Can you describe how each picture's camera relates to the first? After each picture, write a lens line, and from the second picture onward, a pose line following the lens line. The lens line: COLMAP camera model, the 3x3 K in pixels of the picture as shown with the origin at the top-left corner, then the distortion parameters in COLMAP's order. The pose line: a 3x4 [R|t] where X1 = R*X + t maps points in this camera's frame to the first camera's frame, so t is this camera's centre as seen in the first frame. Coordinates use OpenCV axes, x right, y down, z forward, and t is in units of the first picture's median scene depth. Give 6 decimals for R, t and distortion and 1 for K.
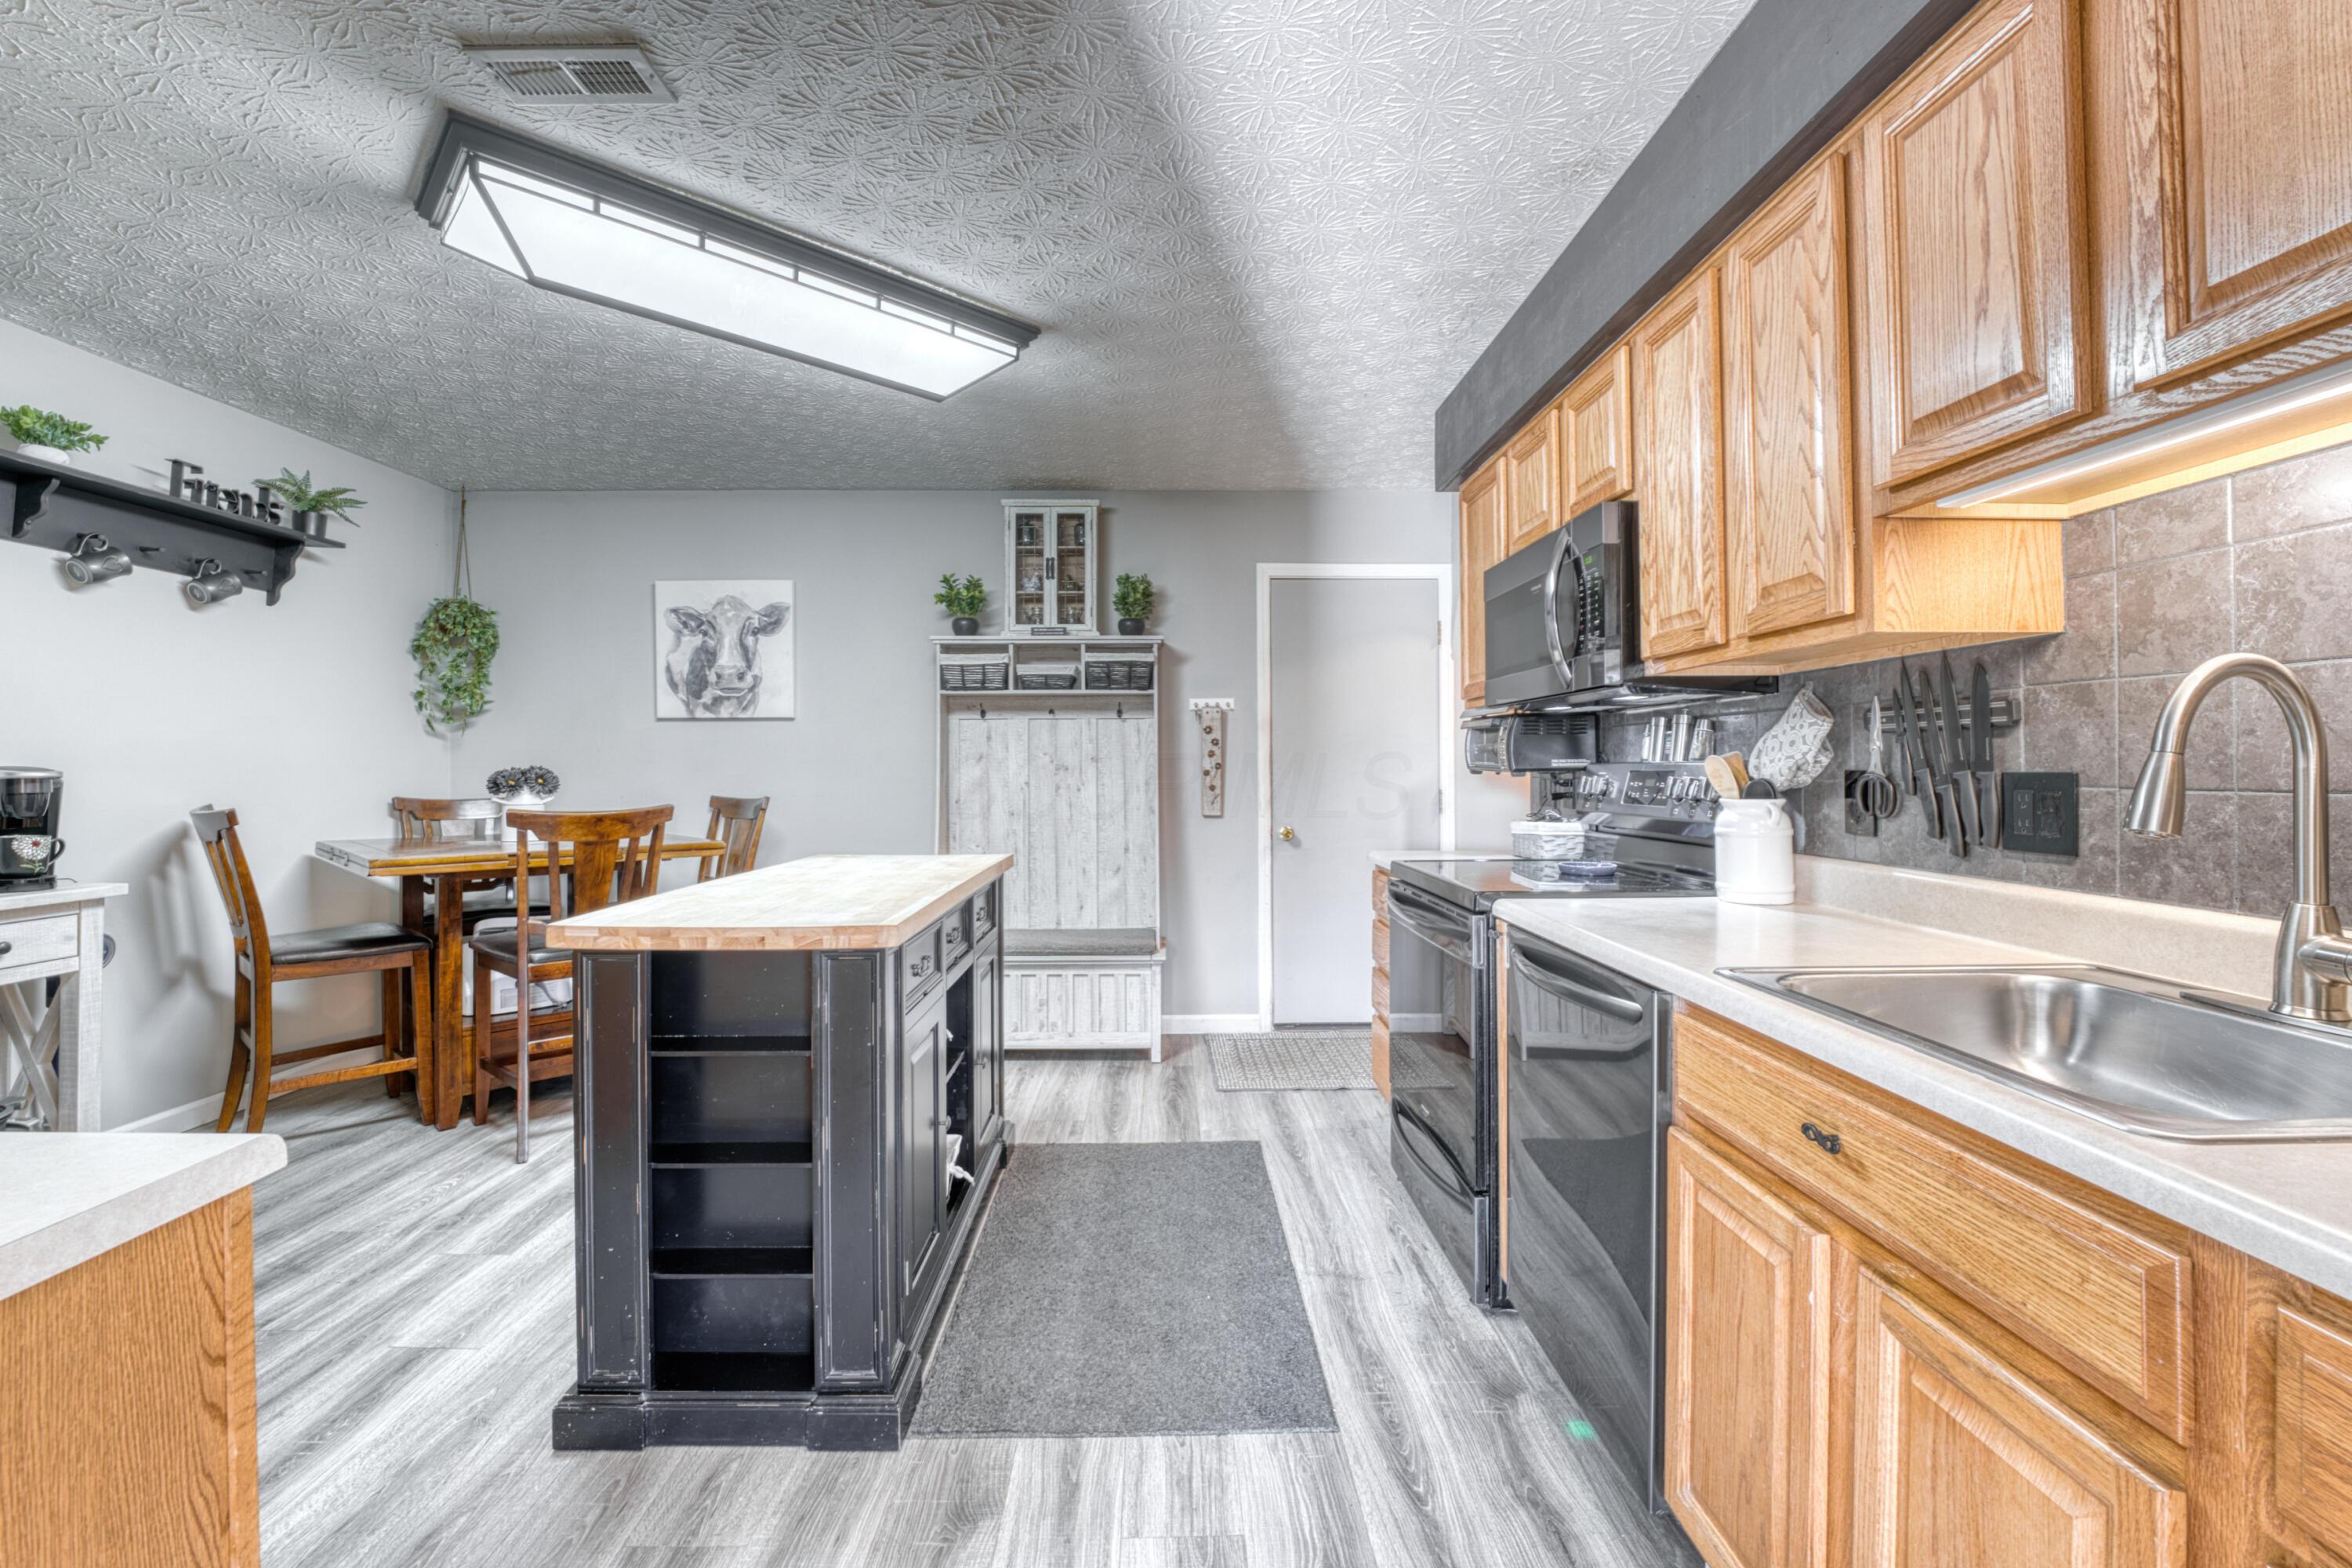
lens RADIAL K [[979.4, 0, 1176.2], [0, 979.4, 758.5], [0, 0, 1]] dist [-0.027863, 0.002845]
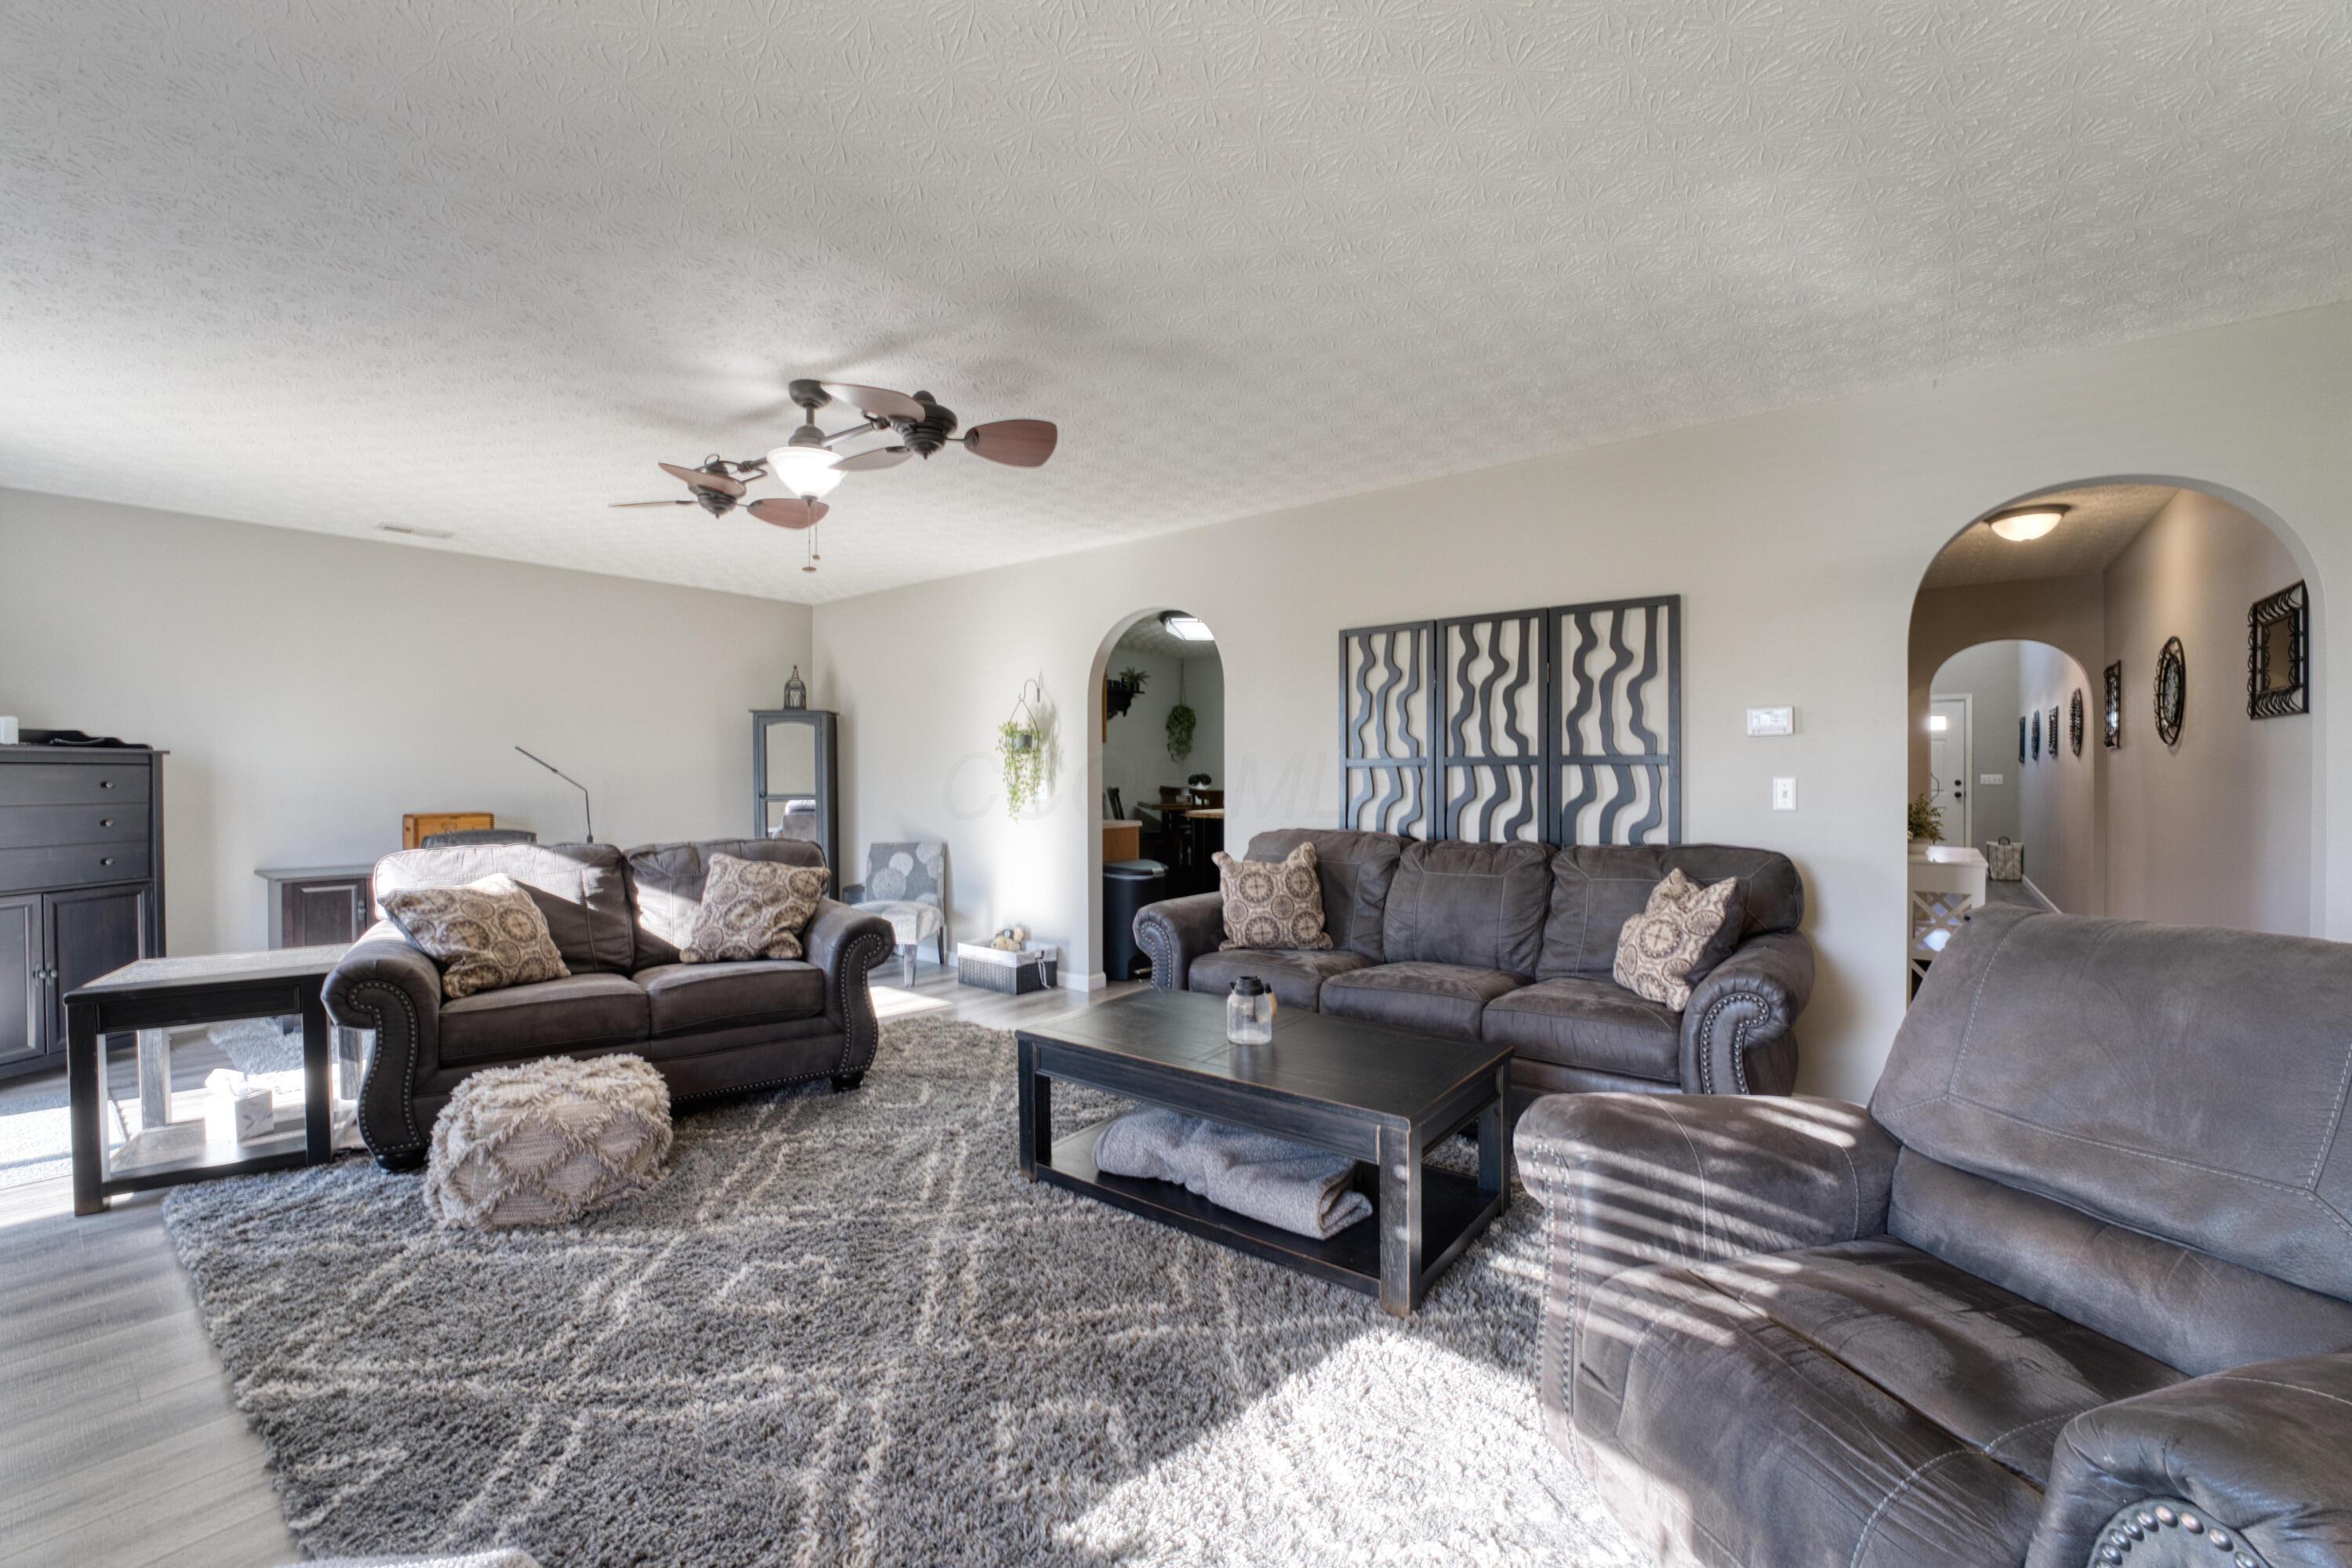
lens RADIAL K [[979.4, 0, 1171.7], [0, 979.4, 784.3], [0, 0, 1]] dist [-0.027863, 0.002845]
pose [[0.779806, 0.004941, -0.626001, 1.052165], [0.006294, 0.999856, 0.015731, -0.005301], [0.625989, -0.016207, 0.779663, -1.266385]]
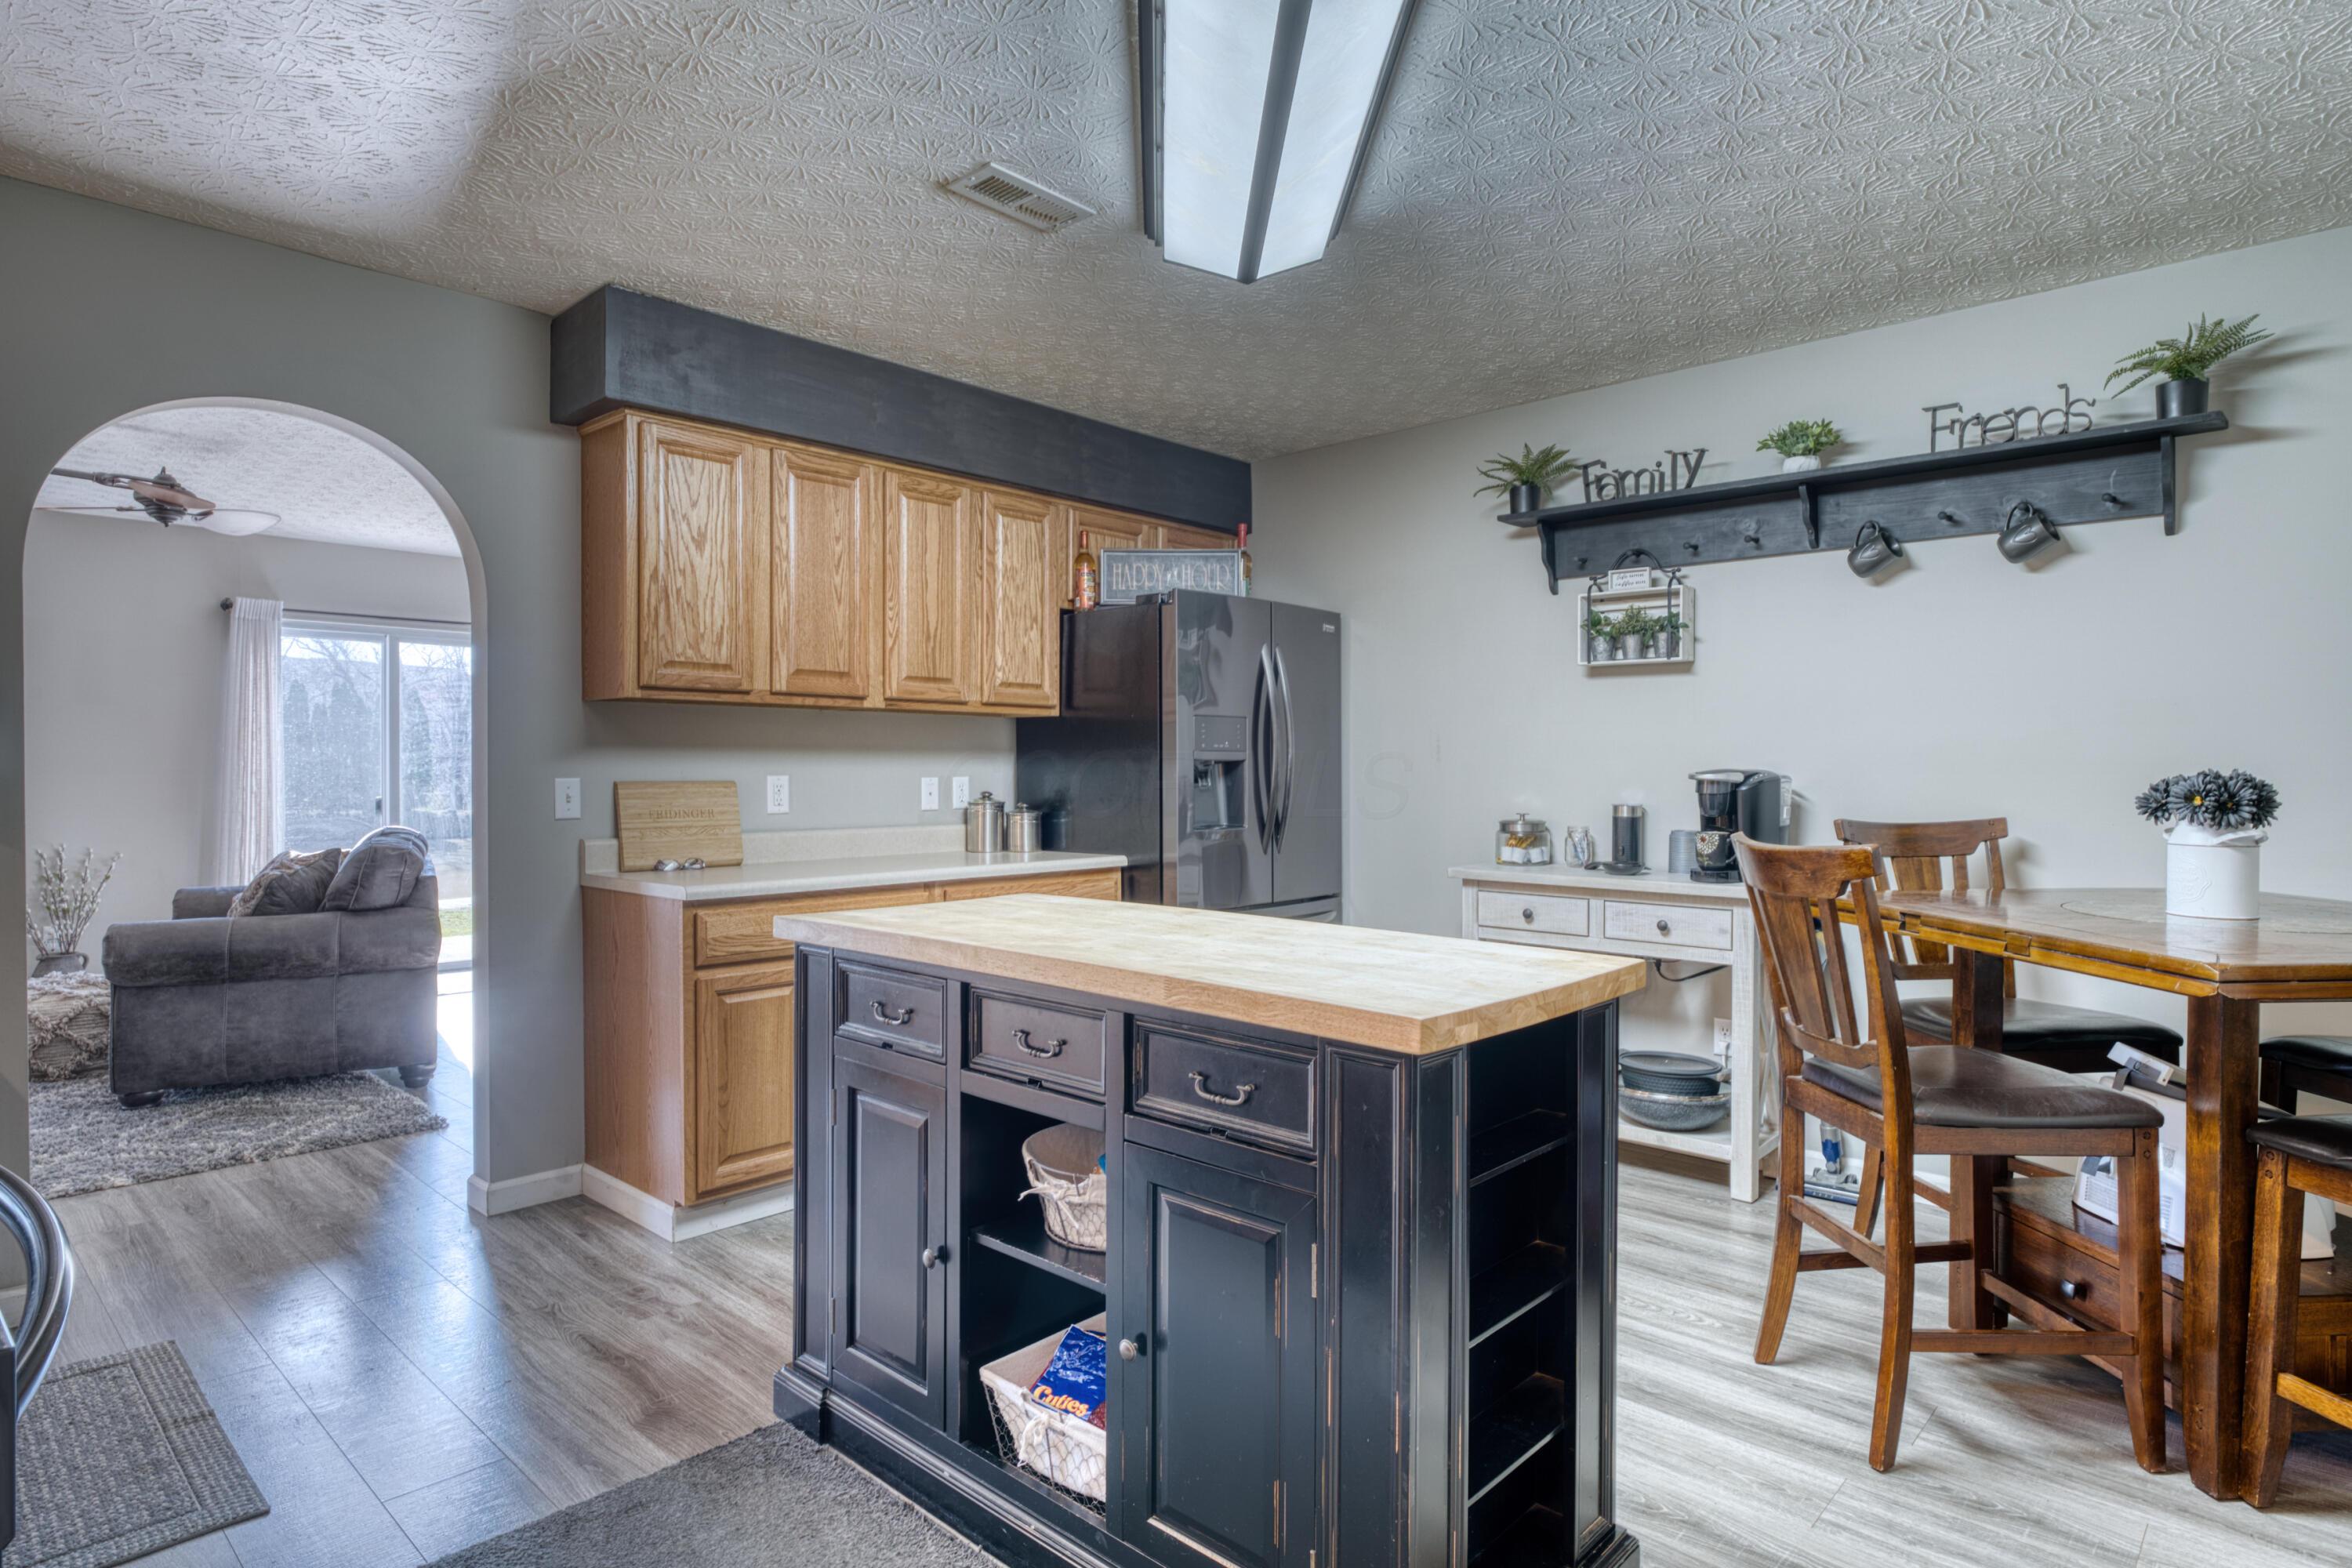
lens RADIAL K [[1250.1, 0, 1166.9], [0, 1250.1, 784.2], [0, 0, 1]] dist [-0.000064, -0.003885]
pose [[-0.697132, 0.007290, -0.716905, 0.207597], [0.003272, 0.999970, 0.006987, 0.010327], [0.716935, 0.002525, -0.697135, 1.199222]]
